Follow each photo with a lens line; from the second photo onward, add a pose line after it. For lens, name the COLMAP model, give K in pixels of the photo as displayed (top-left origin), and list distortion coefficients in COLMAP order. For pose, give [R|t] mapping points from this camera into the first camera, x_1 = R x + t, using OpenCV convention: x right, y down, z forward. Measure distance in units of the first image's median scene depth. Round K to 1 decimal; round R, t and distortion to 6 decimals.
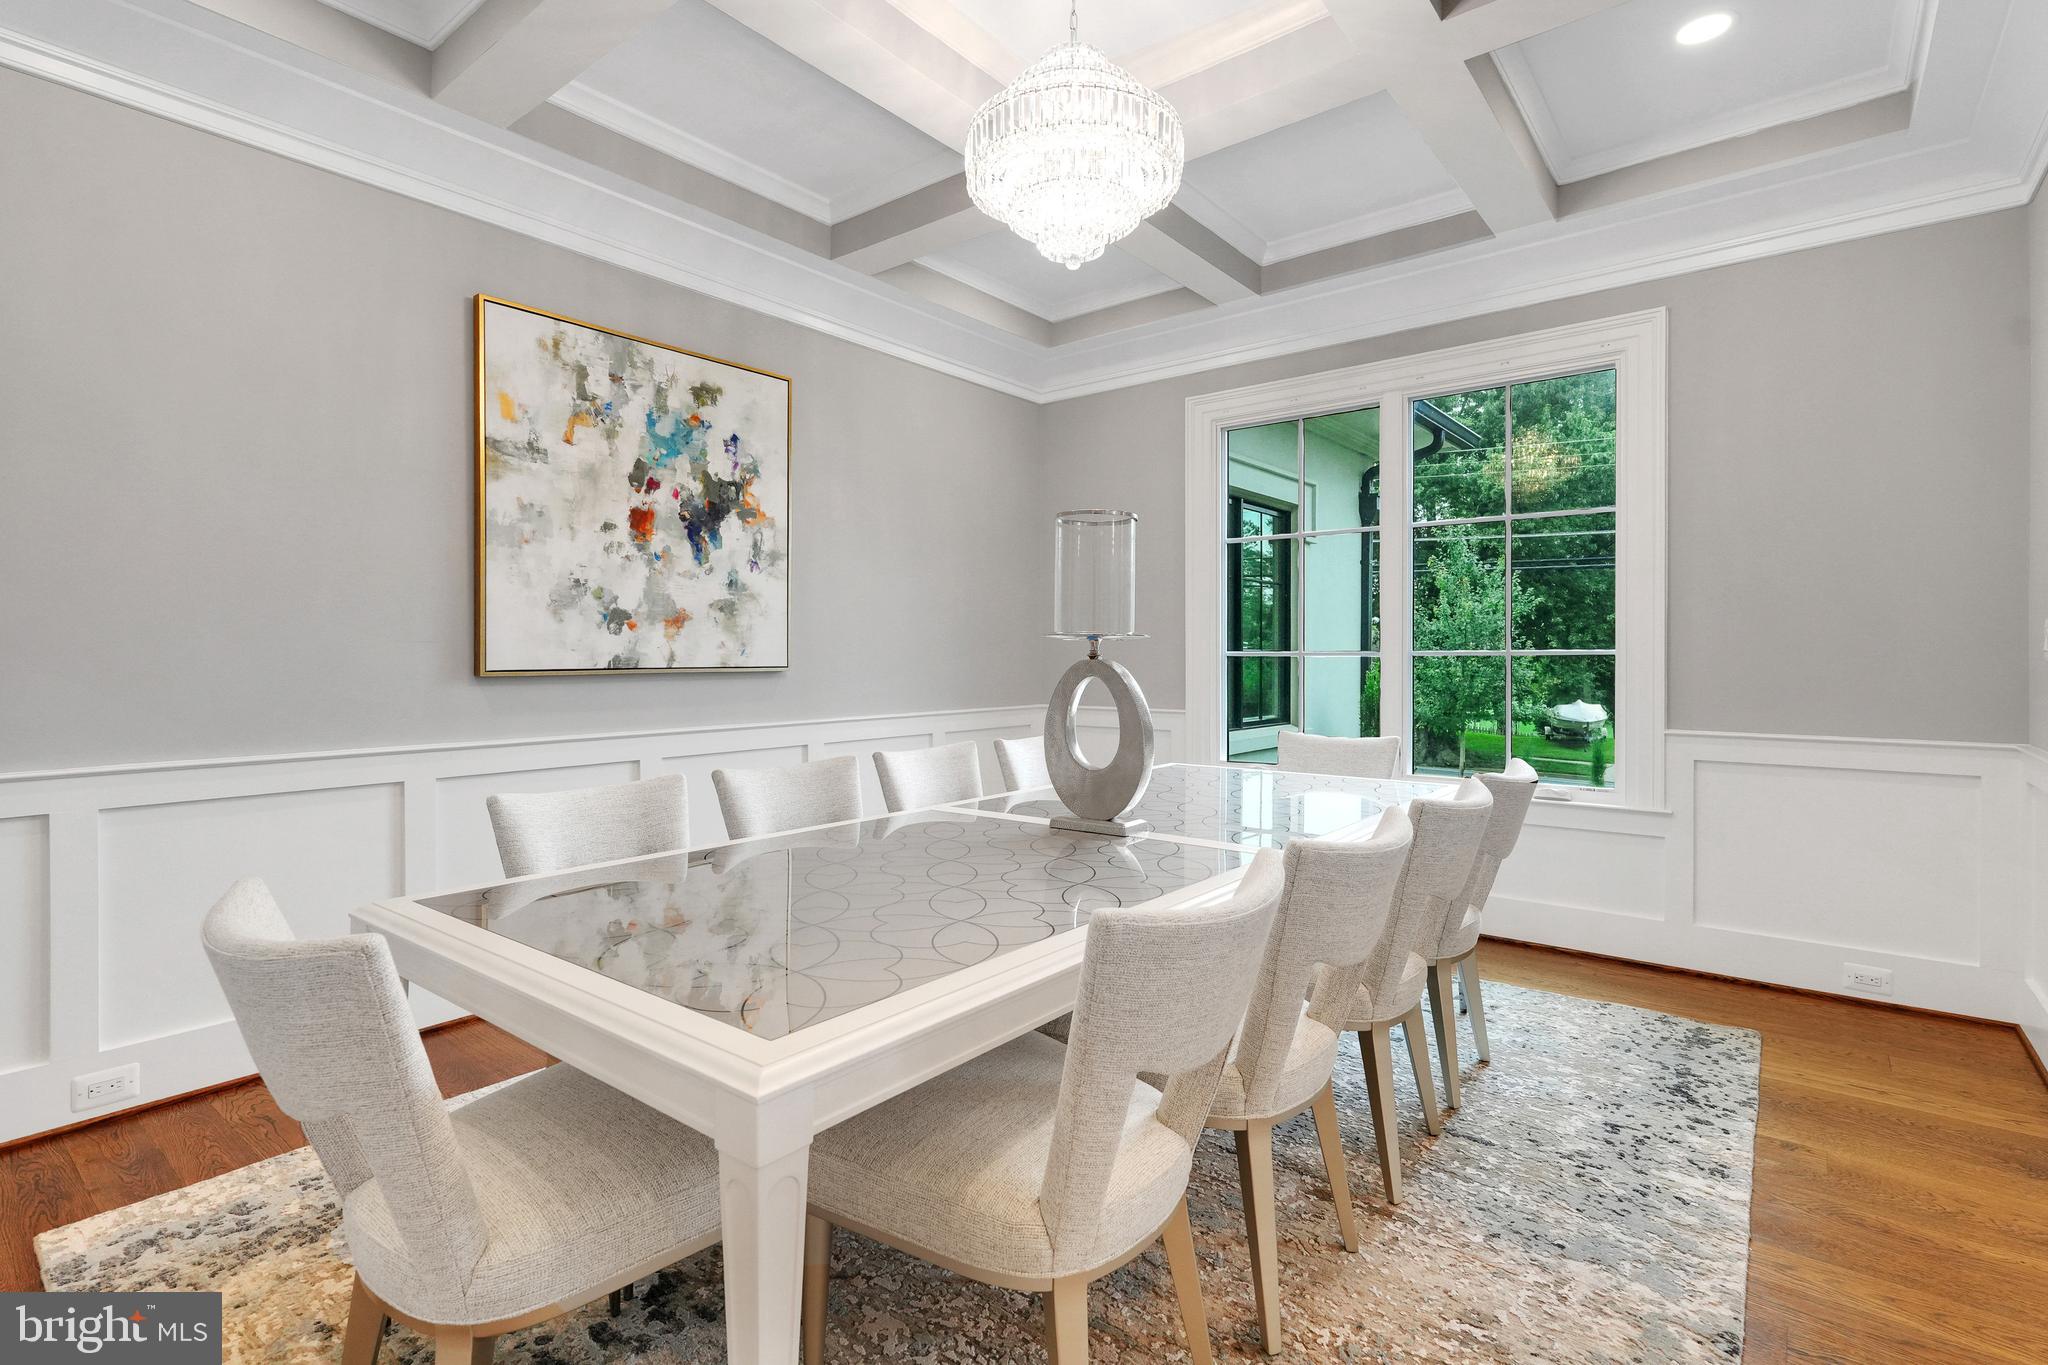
lens RADIAL K [[967.8, 0, 1023.3], [0, 967.8, 664.1], [0, 0, 1]] dist [0.003730, -0.000719]
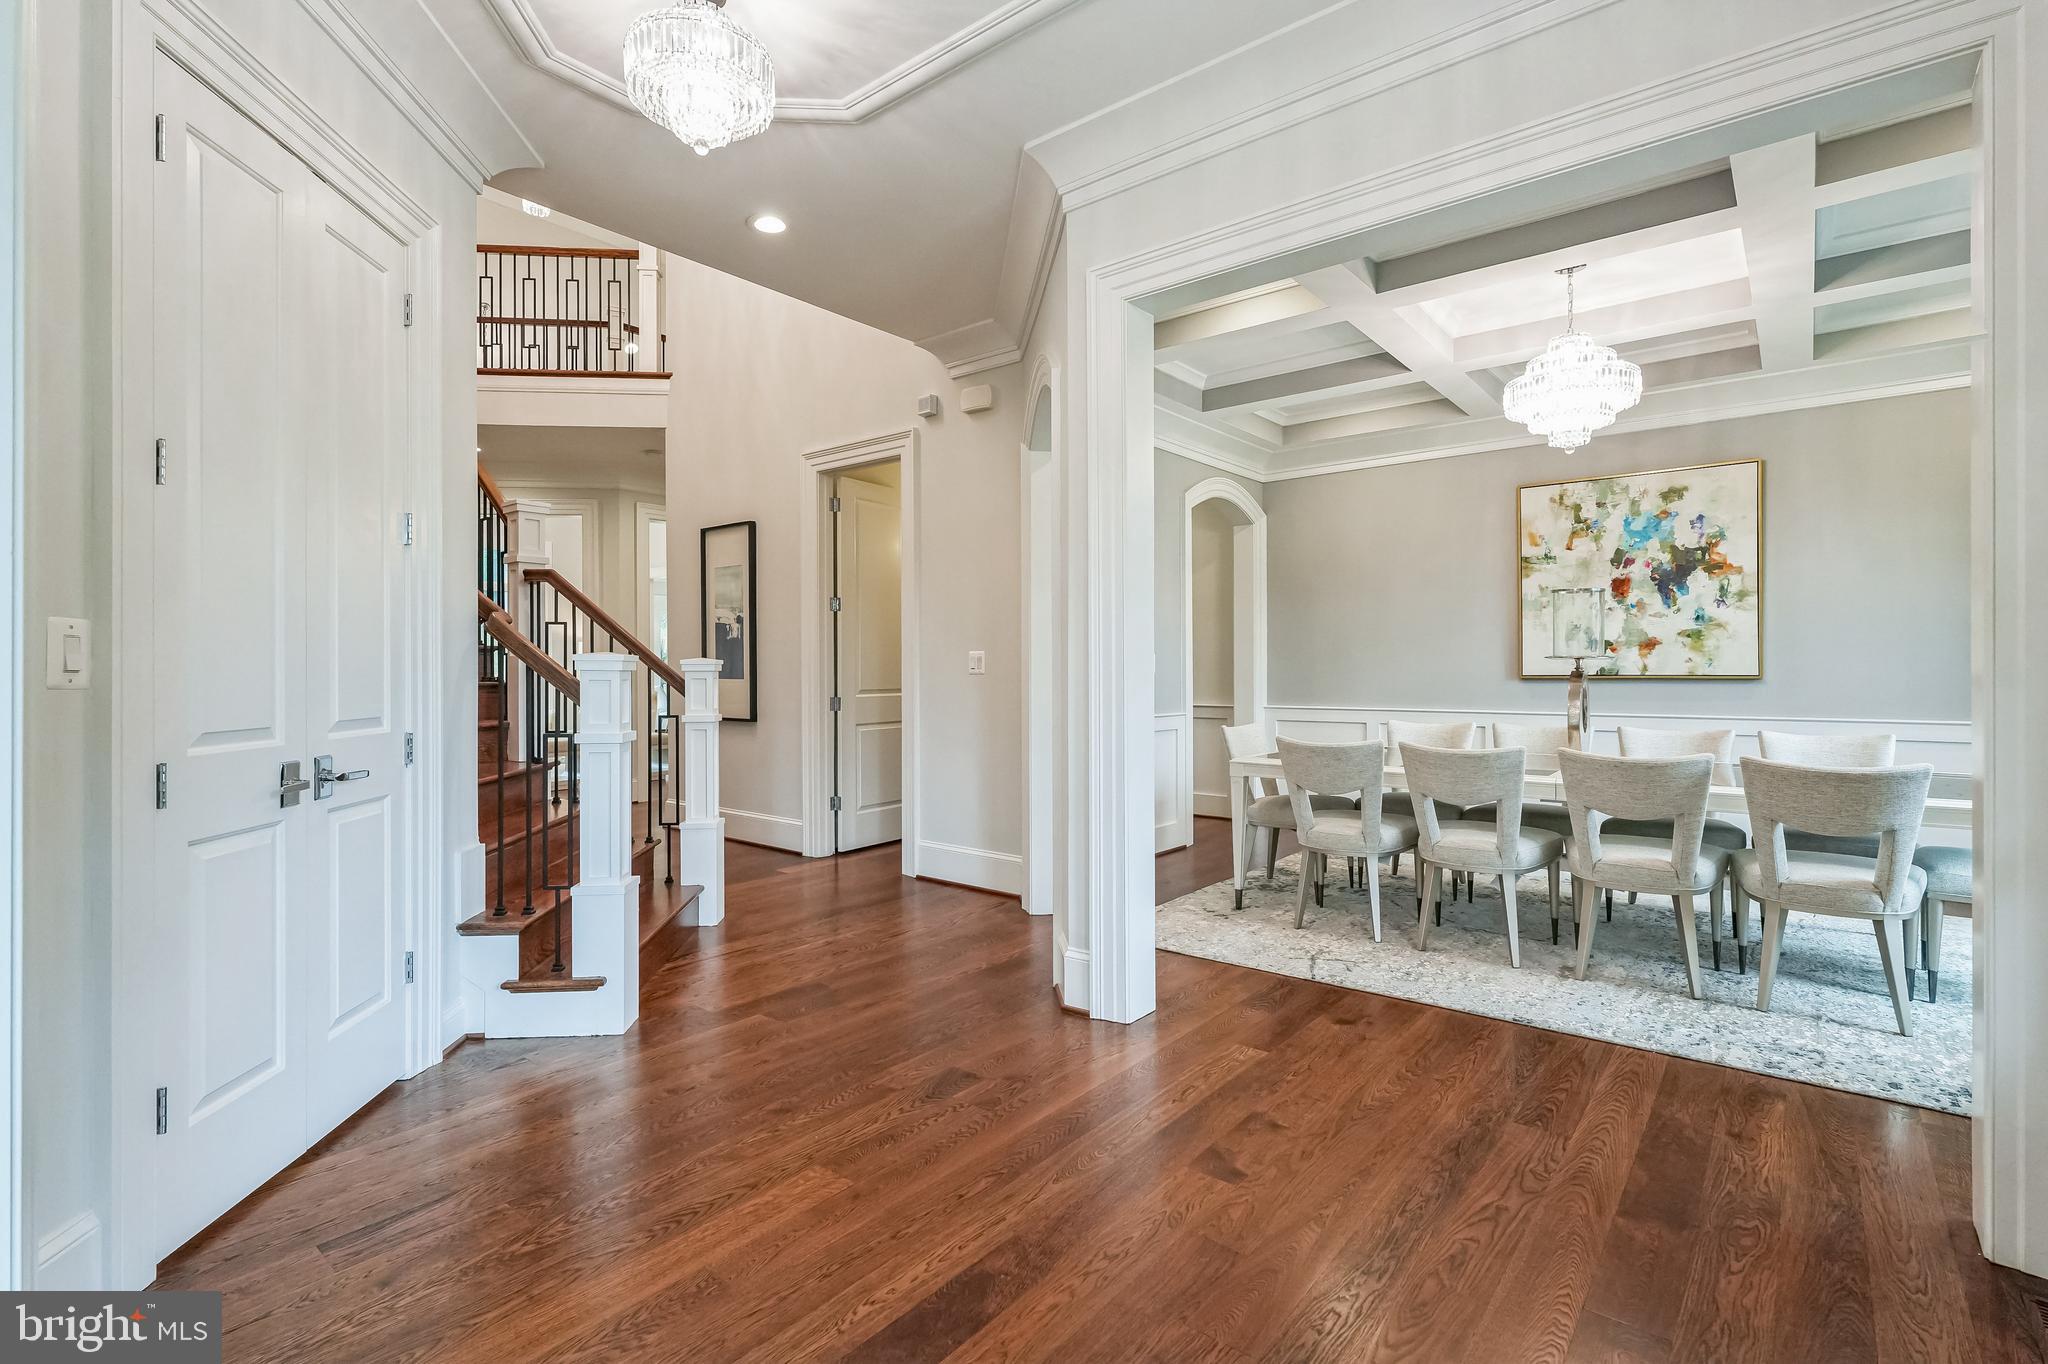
lens RADIAL K [[950.9, 0, 1022.7], [0, 950.9, 672.2], [0, 0, 1]] dist [-0.000393, 0.001330]
pose [[-0.010050, 0.004326, -0.999940, 1.191979], [-0.004389, 0.999981, 0.004370, -0.003403], [0.999940, 0.004433, -0.010031, 0.003018]]
